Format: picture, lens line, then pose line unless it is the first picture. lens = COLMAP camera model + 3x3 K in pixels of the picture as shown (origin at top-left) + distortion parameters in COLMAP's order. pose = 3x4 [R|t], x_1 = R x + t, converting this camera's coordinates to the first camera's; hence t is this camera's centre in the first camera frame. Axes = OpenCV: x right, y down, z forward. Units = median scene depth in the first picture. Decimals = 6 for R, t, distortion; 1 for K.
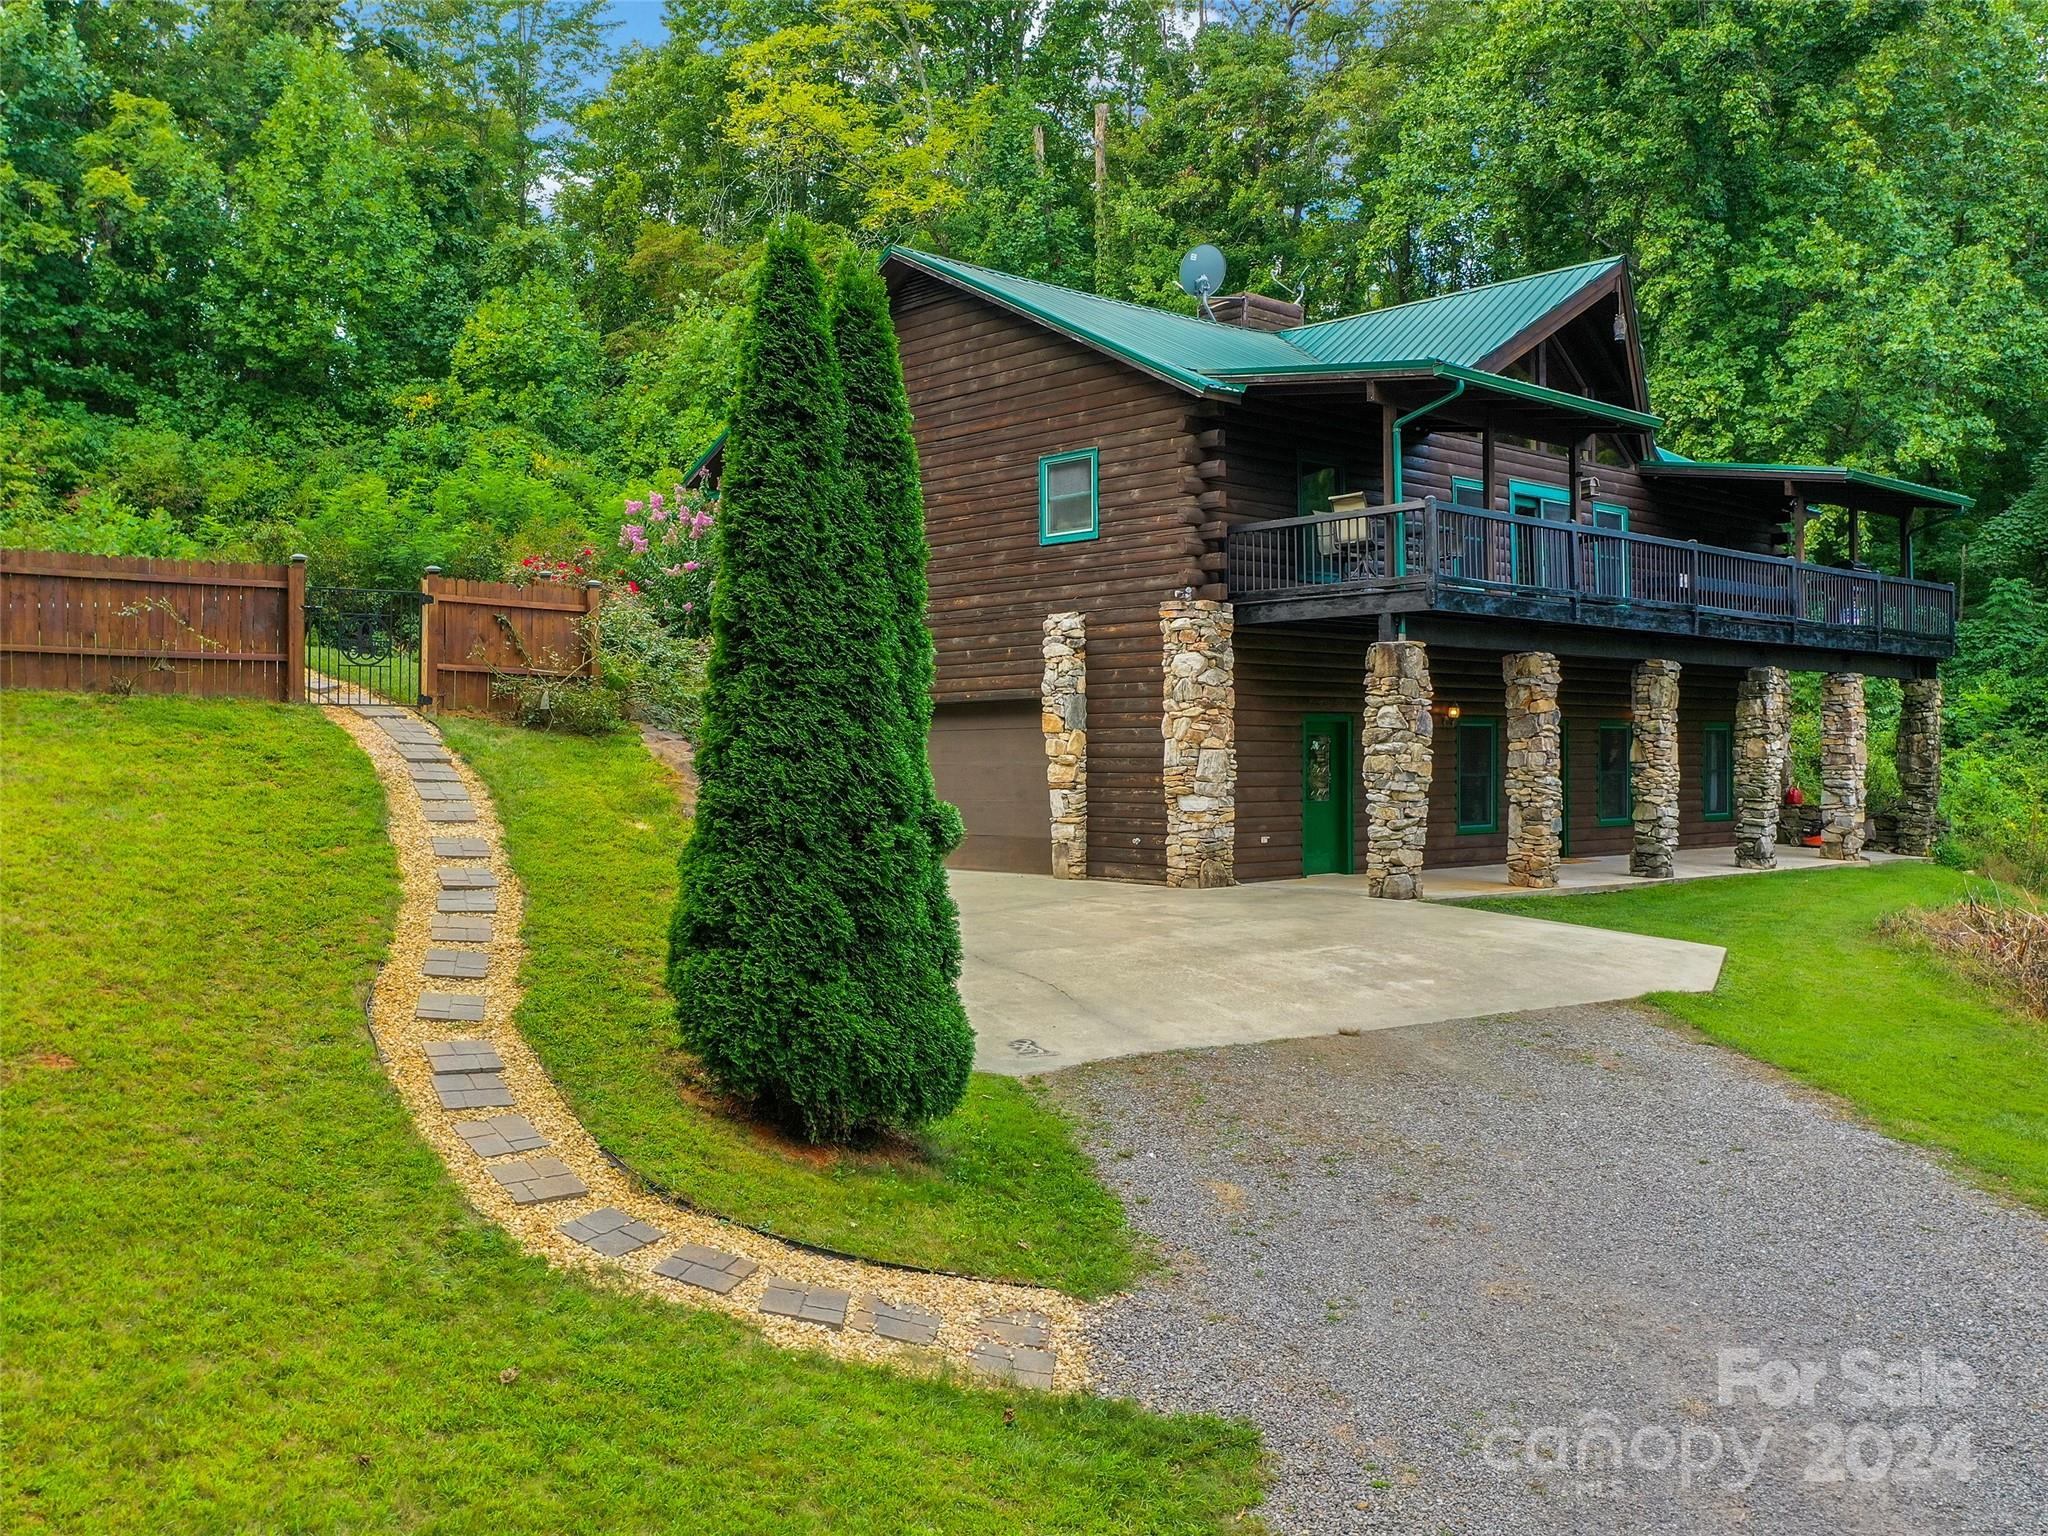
lens RADIAL K [[1822.9, 0, 961.5], [0, 1822.9, 736.3], [0, 0, 1]] dist [-0.013396, -0.002966]
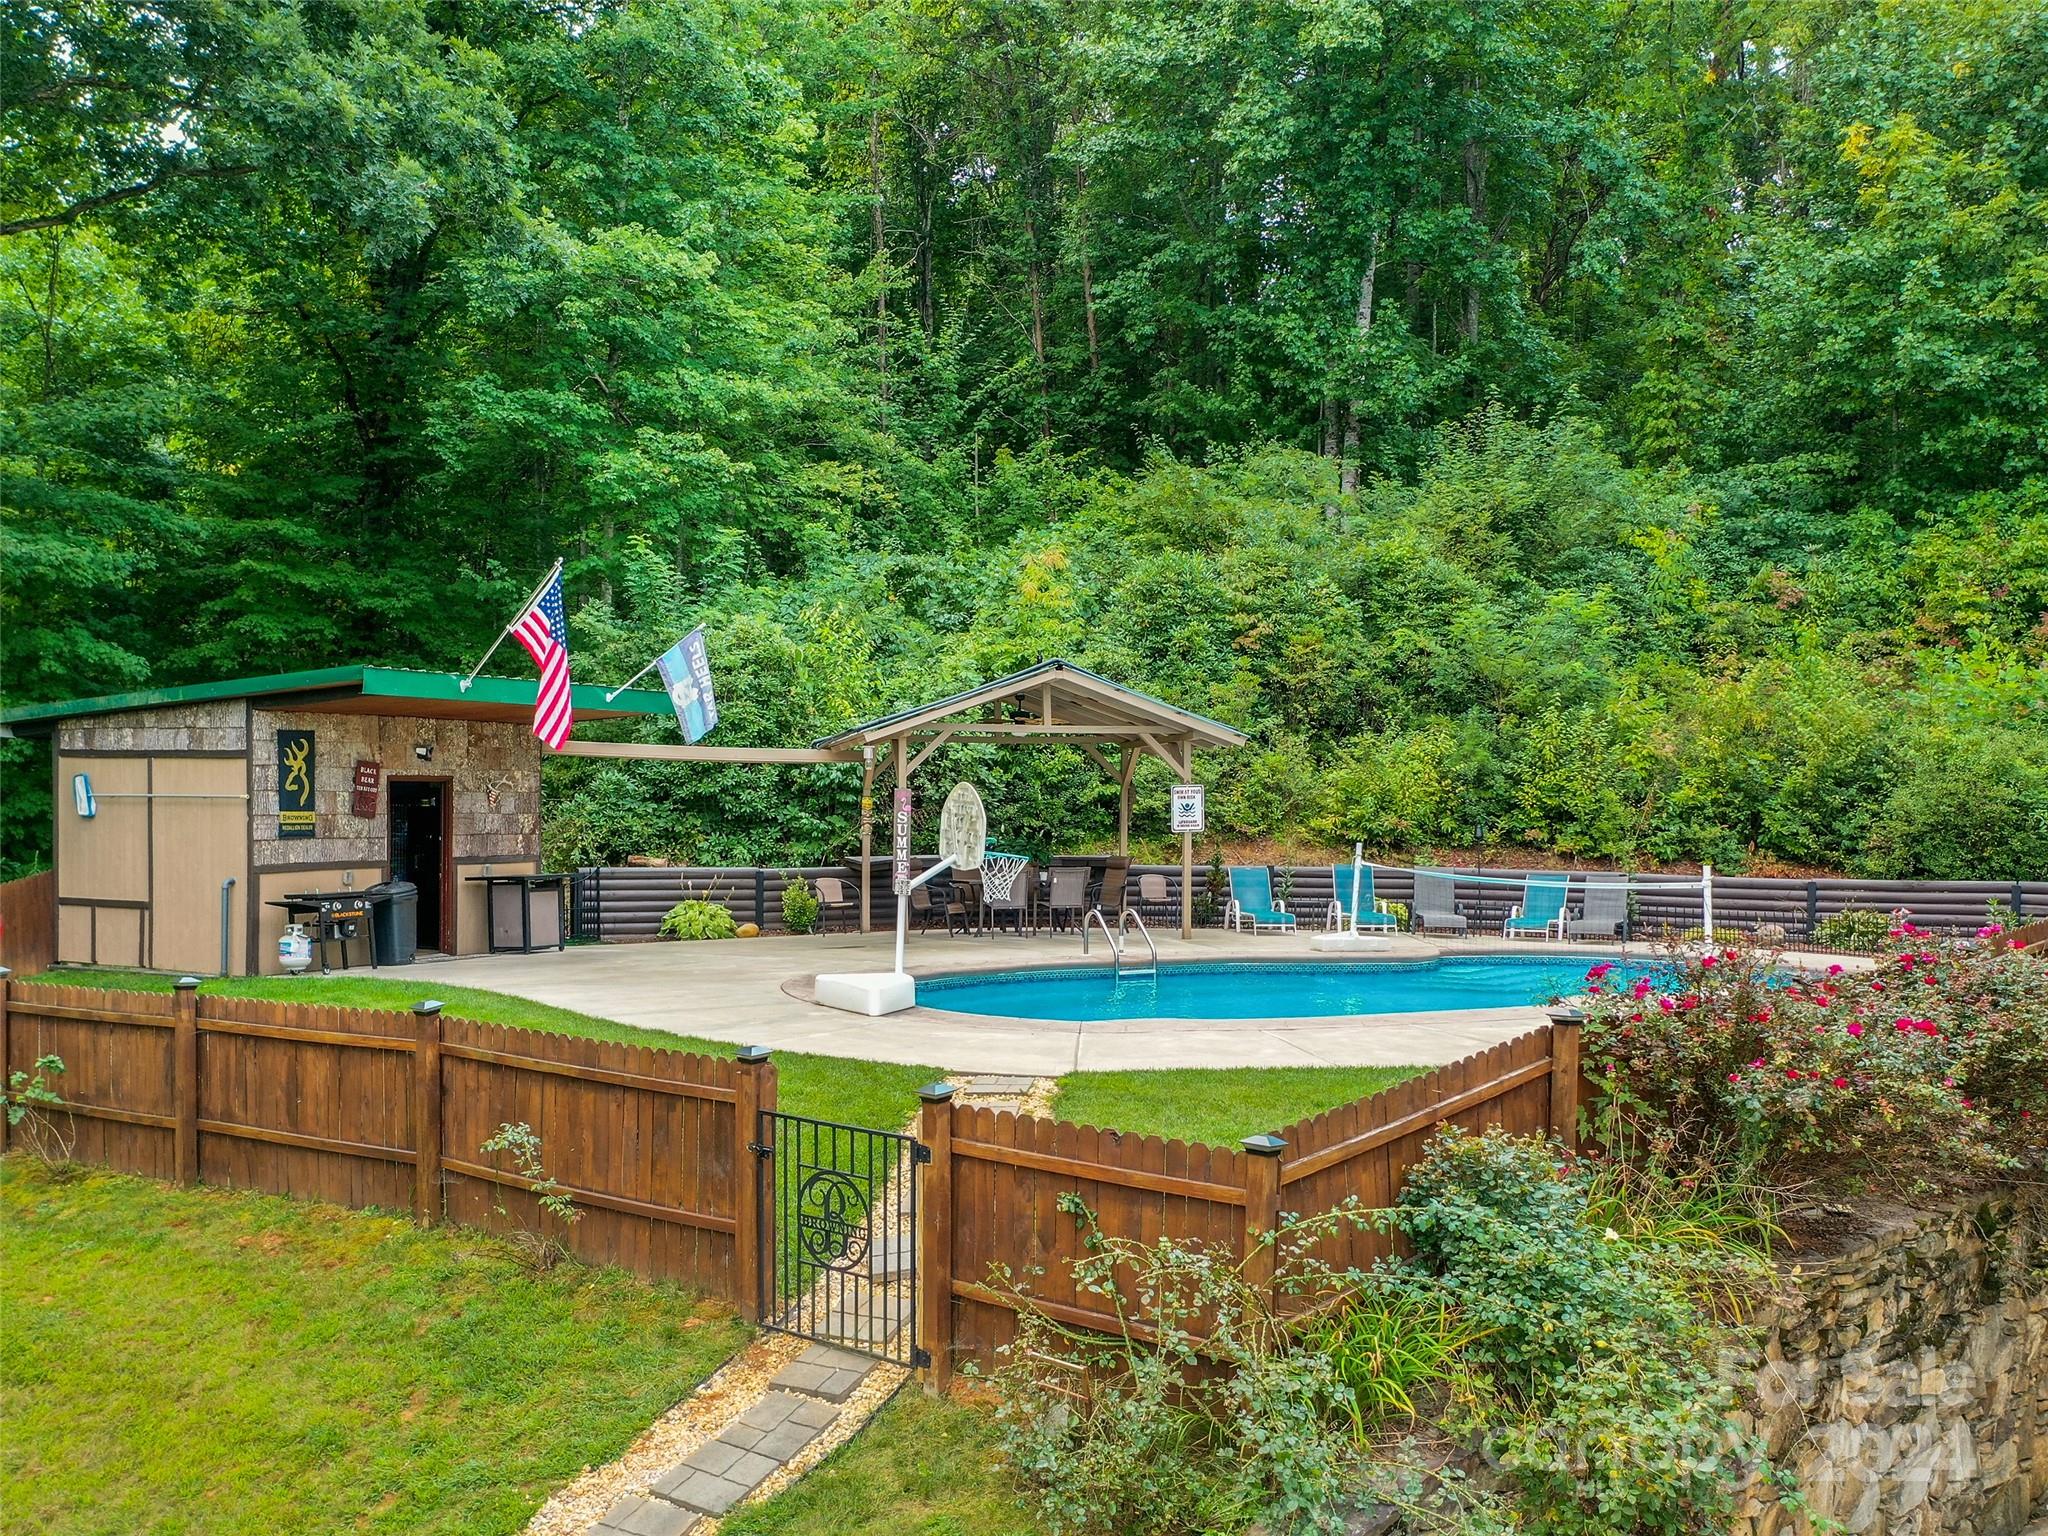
lens RADIAL K [[1875.8, 0, 1047.5], [0, 1875.8, 825.7], [0, 0, 1]] dist [0.001737, 0.004185]
pose [[0.382068, 0.029492, -0.923663, 0.115915], [-0.005043, 0.999542, 0.029829, -0.115126], [0.924120, -0.006739, 0.382042, 0.544723]]
